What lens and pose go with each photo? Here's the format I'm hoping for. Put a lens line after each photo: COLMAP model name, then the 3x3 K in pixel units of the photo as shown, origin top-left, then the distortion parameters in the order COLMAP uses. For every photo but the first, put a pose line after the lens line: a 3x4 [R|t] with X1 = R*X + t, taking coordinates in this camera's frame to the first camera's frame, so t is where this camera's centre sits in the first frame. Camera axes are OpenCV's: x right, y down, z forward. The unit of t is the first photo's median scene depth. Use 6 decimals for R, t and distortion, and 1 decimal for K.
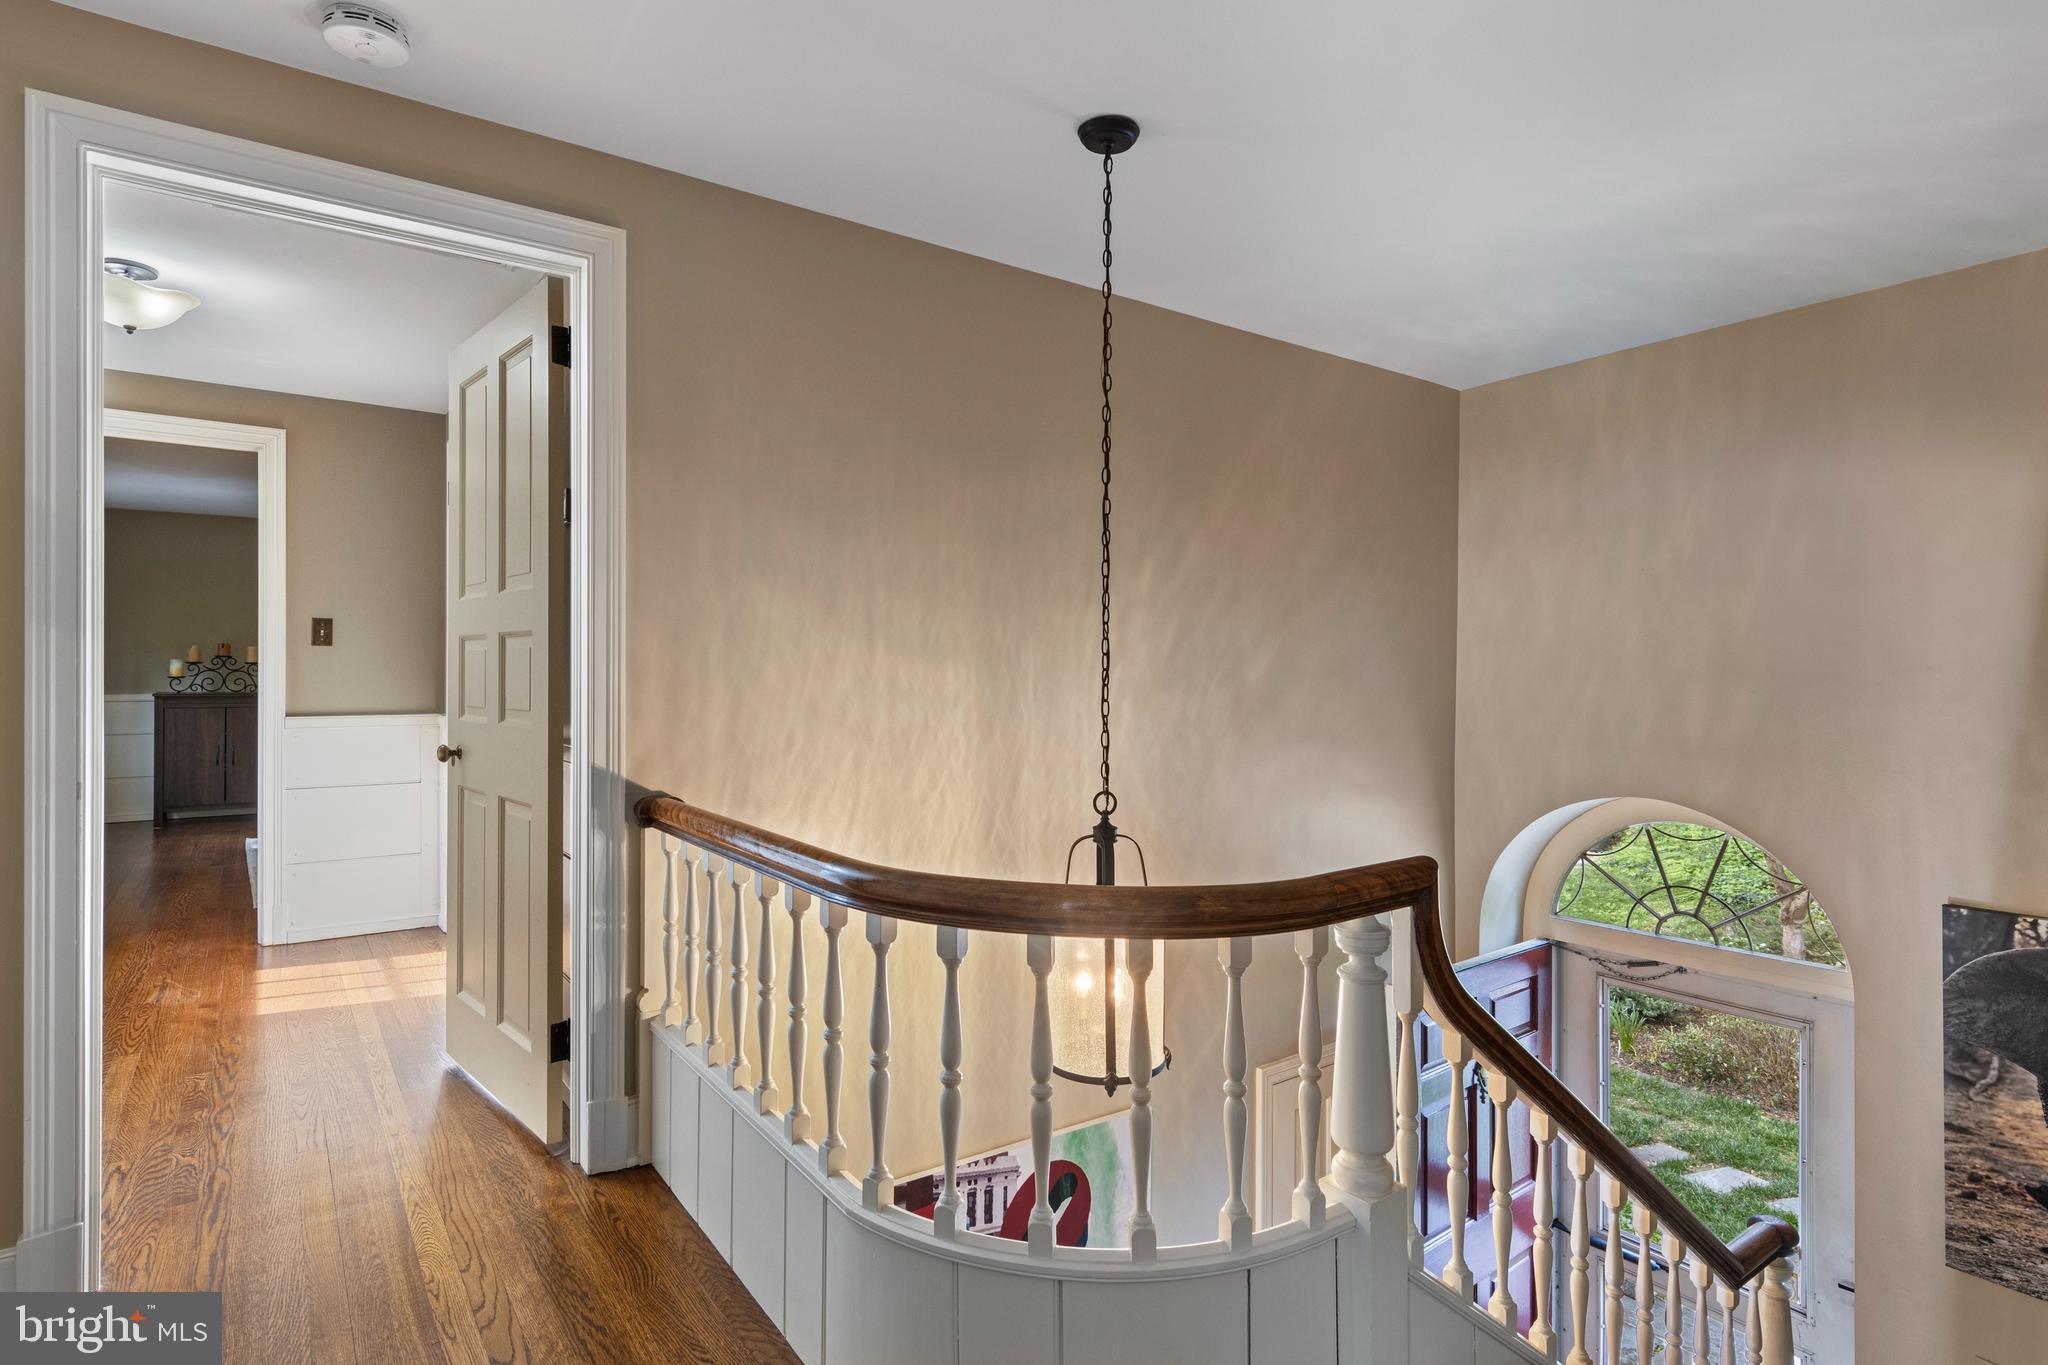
lens RADIAL K [[1043.9, 0, 1016.5], [0, 1043.9, 674.1], [0, 0, 1]] dist [0.011797, -0.004113]
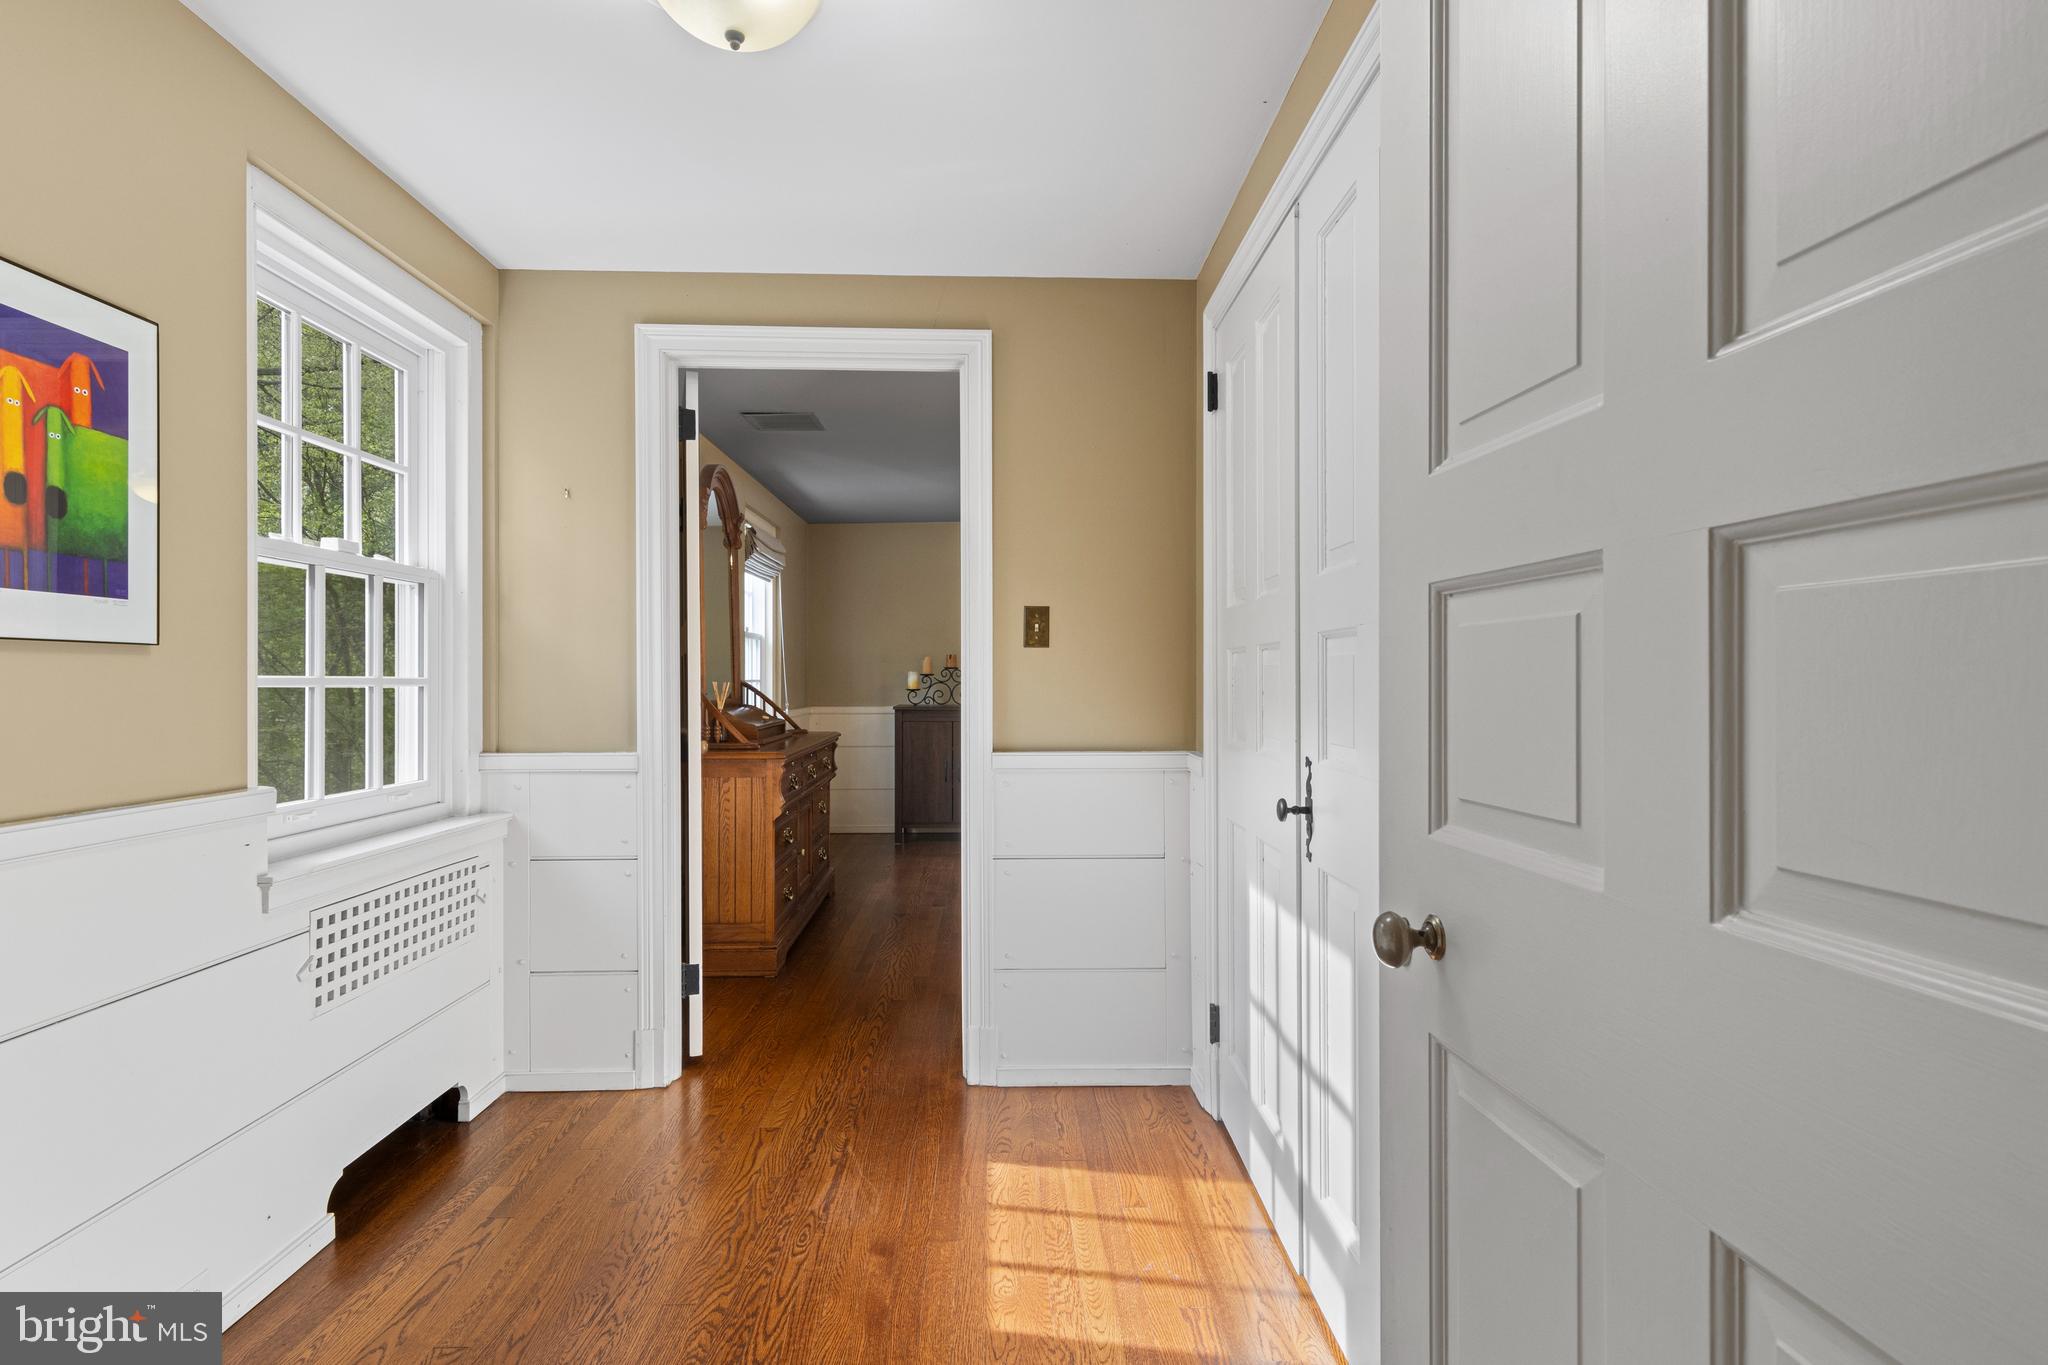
lens RADIAL K [[1043.9, 0, 1025.2], [0, 1043.9, 687.7], [0, 0, 1]] dist [0.011797, -0.004113]
pose [[0.829076, -0.003431, -0.559125, -0.275671], [0.005942, 0.999979, 0.002674, -0.001640], [0.559104, -0.005539, 0.829079, 0.412738]]
